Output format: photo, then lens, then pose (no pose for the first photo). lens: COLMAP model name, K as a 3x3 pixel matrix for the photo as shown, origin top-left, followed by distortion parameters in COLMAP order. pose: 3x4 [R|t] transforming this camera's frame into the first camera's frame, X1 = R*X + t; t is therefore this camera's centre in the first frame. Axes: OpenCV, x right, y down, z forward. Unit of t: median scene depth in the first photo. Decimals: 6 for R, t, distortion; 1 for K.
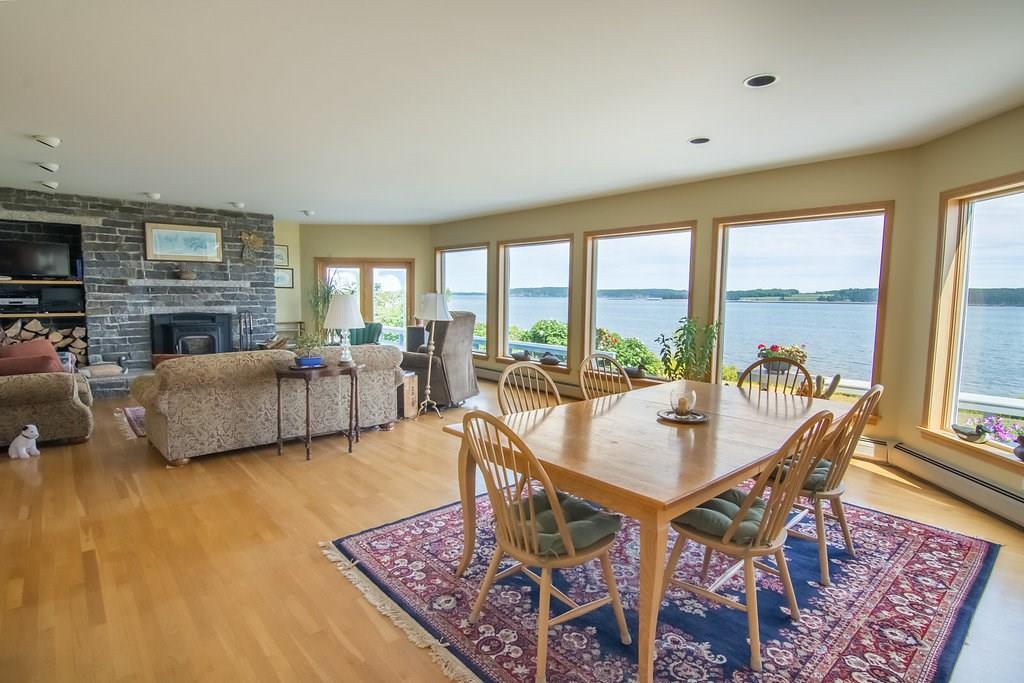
lens RADIAL K [[515.1, 0, 512.0], [0, 515.1, 341.5], [0, 0, 1]] dist [-0.010962, -0.009576]
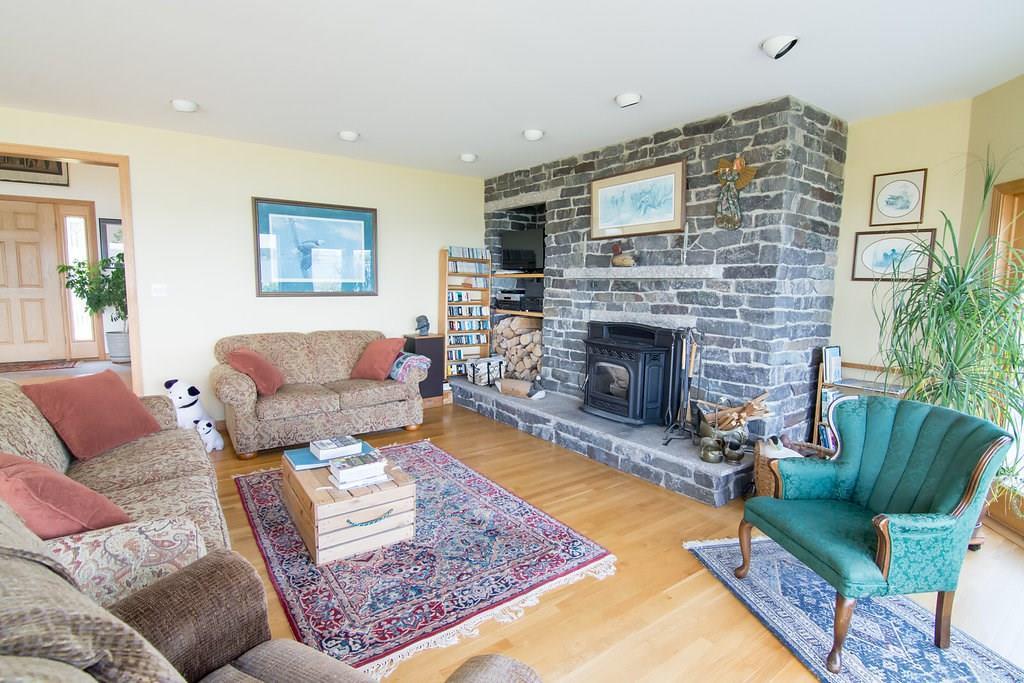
lens RADIAL K [[515.1, 0, 512.0], [0, 515.1, 341.5], [0, 0, 1]] dist [-0.010962, -0.009576]
pose [[-0.119349, 0.102048, -0.987594, -0.029919], [-0.101149, 0.988279, 0.114343, -0.088382], [0.987686, 0.113541, -0.107628, 0.922003]]
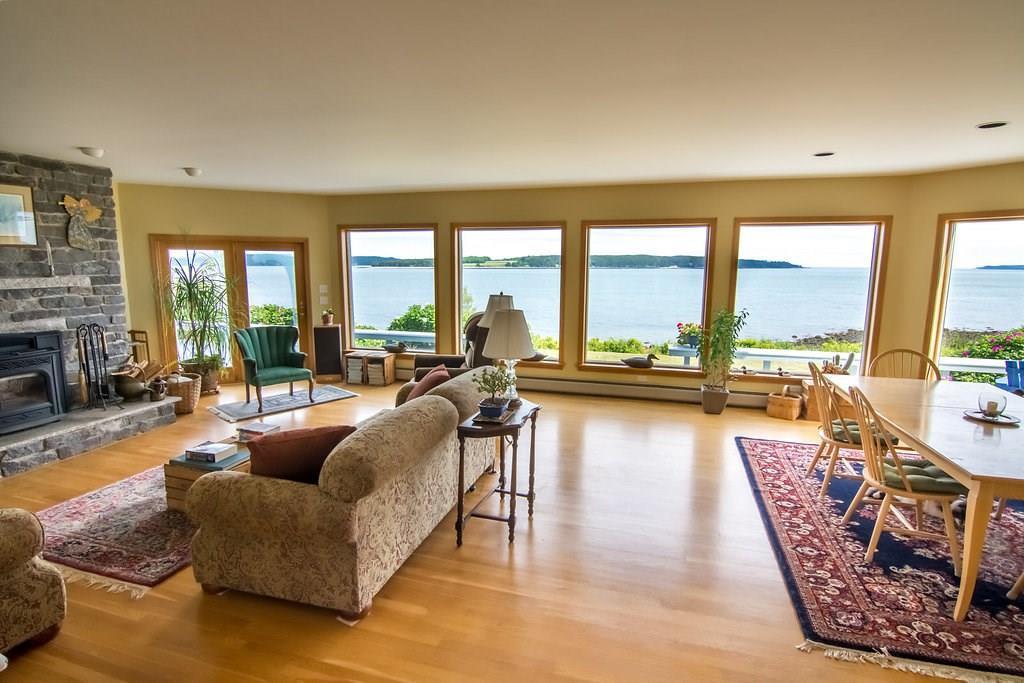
lens RADIAL K [[515.1, 0, 512.0], [0, 515.1, 341.5], [0, 0, 1]] dist [-0.010962, -0.009576]
pose [[0.851524, -0.086174, 0.517185, -0.417999], [0.054372, 0.995596, 0.076366, -0.060557], [-0.521488, -0.036907, 0.852460, 0.216098]]
